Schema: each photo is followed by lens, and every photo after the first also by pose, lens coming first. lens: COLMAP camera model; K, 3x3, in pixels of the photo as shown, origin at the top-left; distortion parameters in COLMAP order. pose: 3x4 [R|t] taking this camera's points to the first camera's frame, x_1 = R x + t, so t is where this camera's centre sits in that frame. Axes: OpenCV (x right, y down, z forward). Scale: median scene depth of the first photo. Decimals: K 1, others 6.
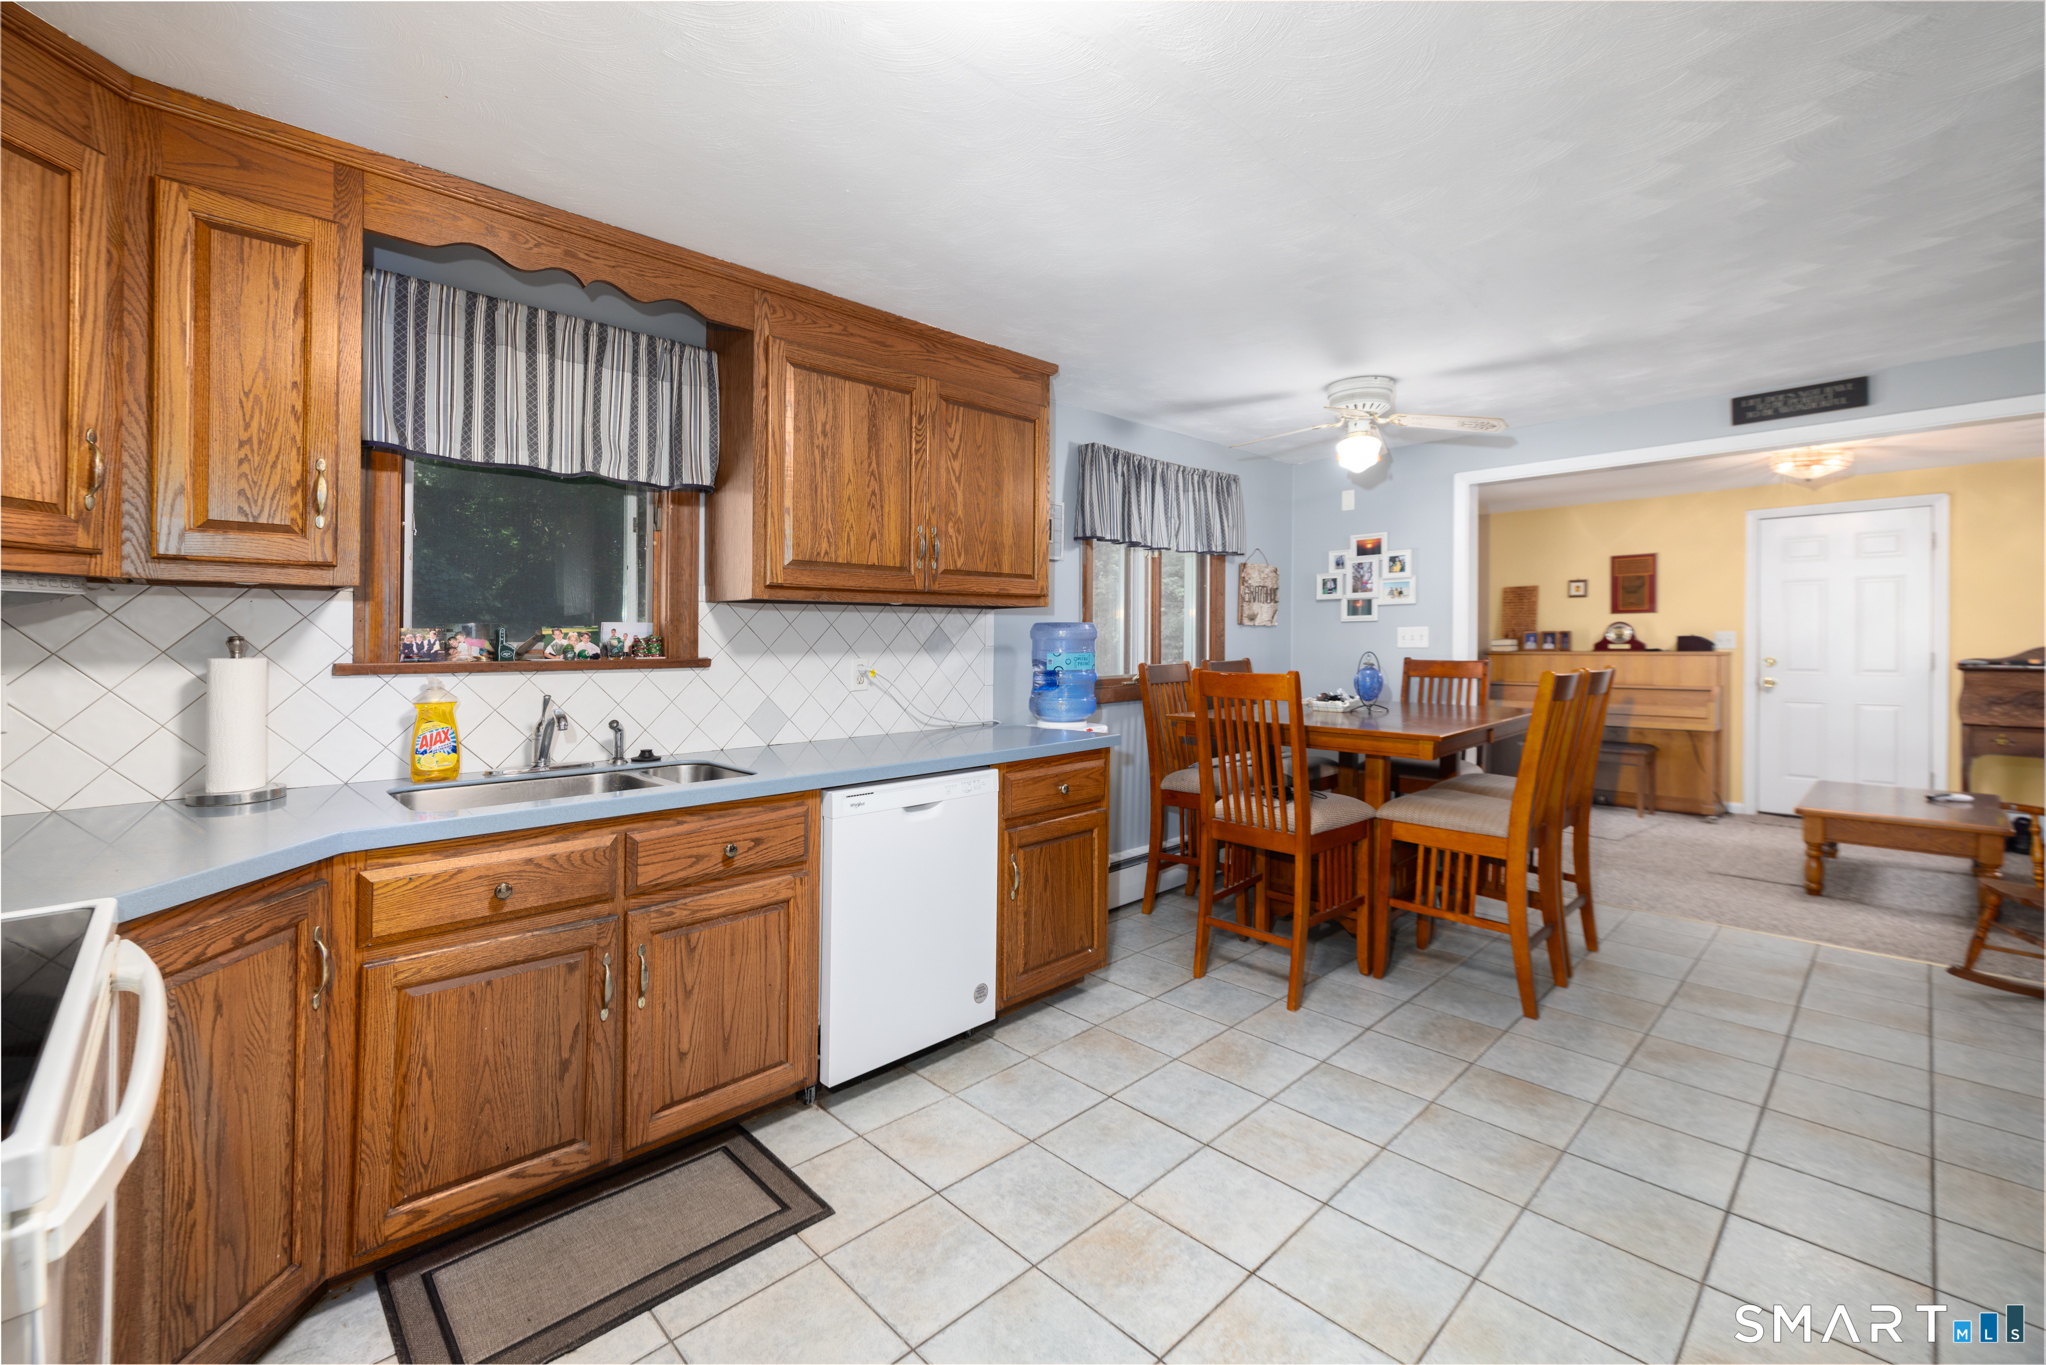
lens RADIAL K [[883.9, 0, 969.7], [0, 883.9, 647.8], [0, 0, 1]] dist [0.000058, -0.000404]
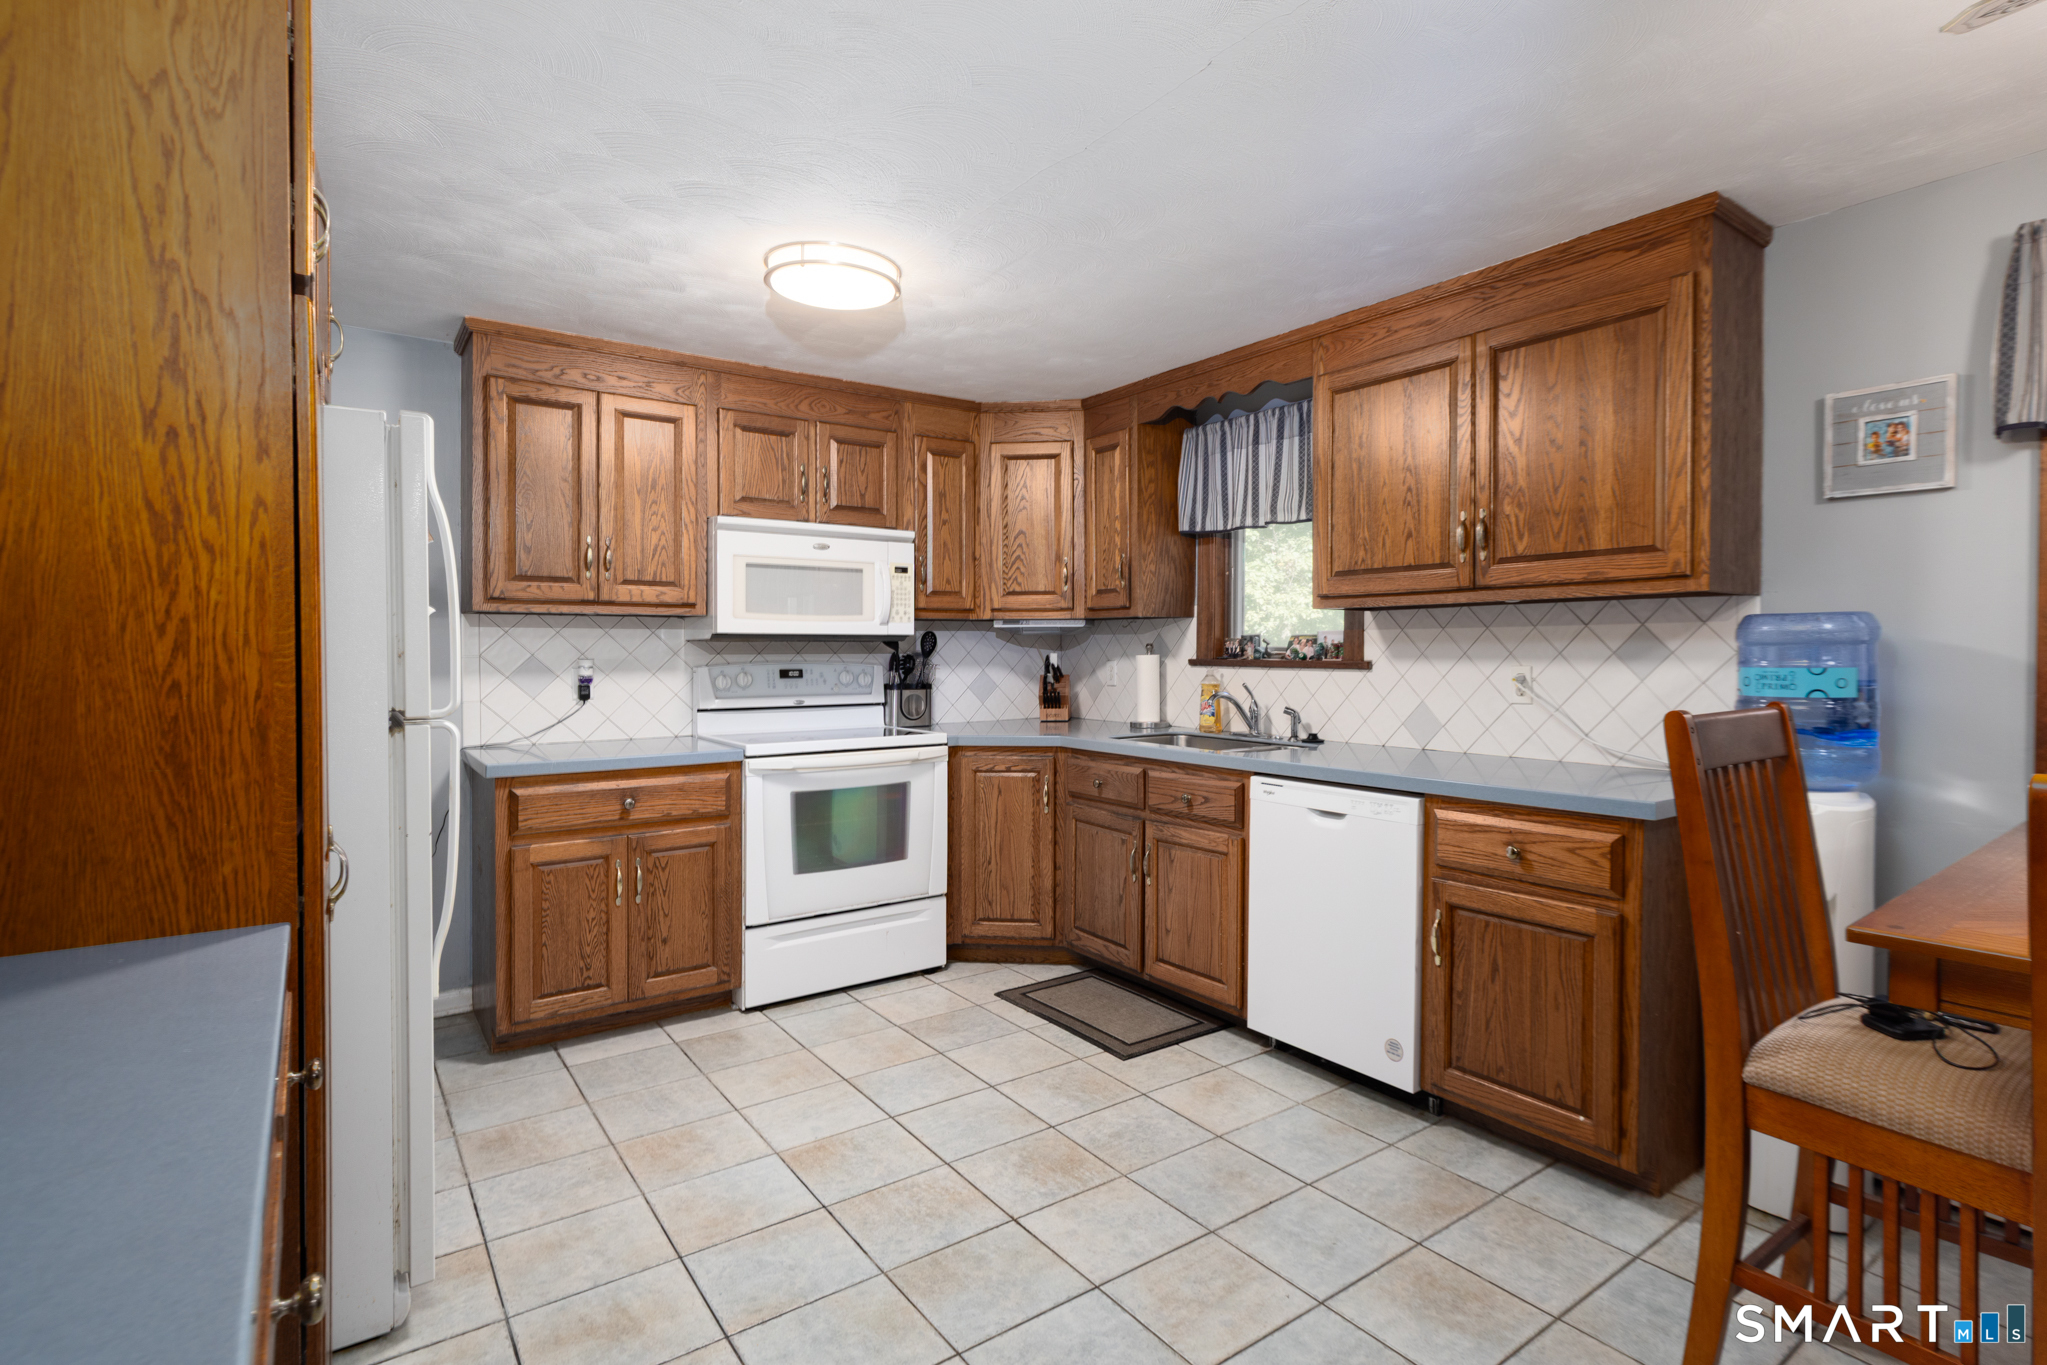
lens RADIAL K [[870.4, 0, 1017.1], [0, 870.4, 643.4], [0, 0, 1]] dist [0.000659, -0.000066]
pose [[-0.087152, -0.000972, -0.996195, 0.968721], [-0.004984, 0.999987, -0.000540, -0.009185], [0.996183, 0.004918, -0.087156, 0.754636]]
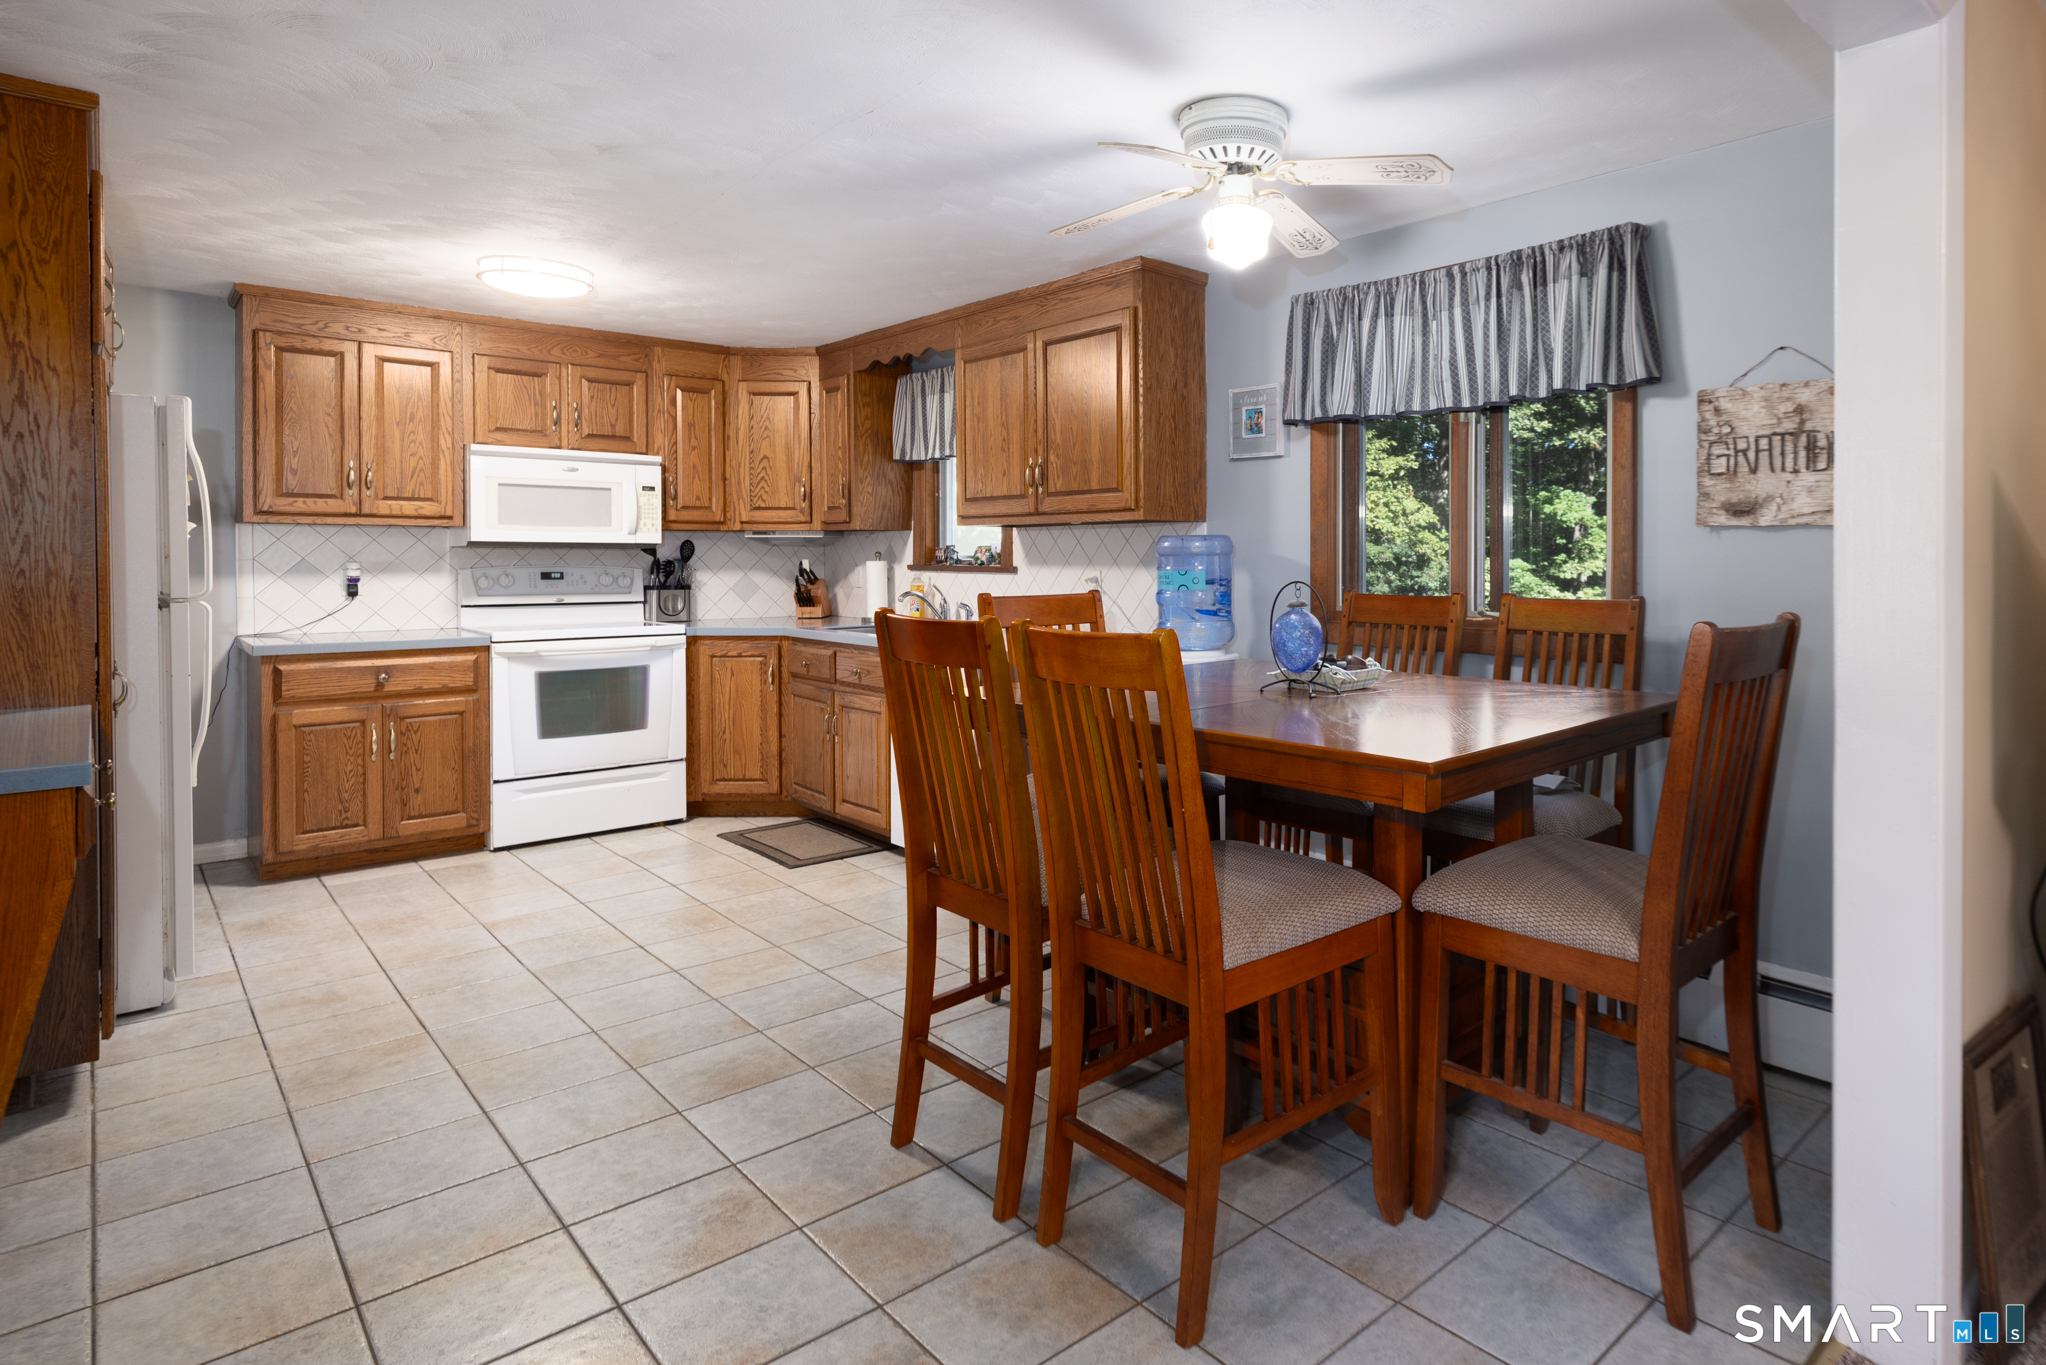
lens RADIAL K [[907.5, 0, 1032.9], [0, 907.5, 559.6], [0, 0, 1]] dist [0.000328, 0.000301]
pose [[0.038626, 0.008688, -0.999216, 1.364592], [-0.011642, 0.999898, 0.008244, -0.014297], [0.999186, 0.011315, 0.038724, 1.122226]]
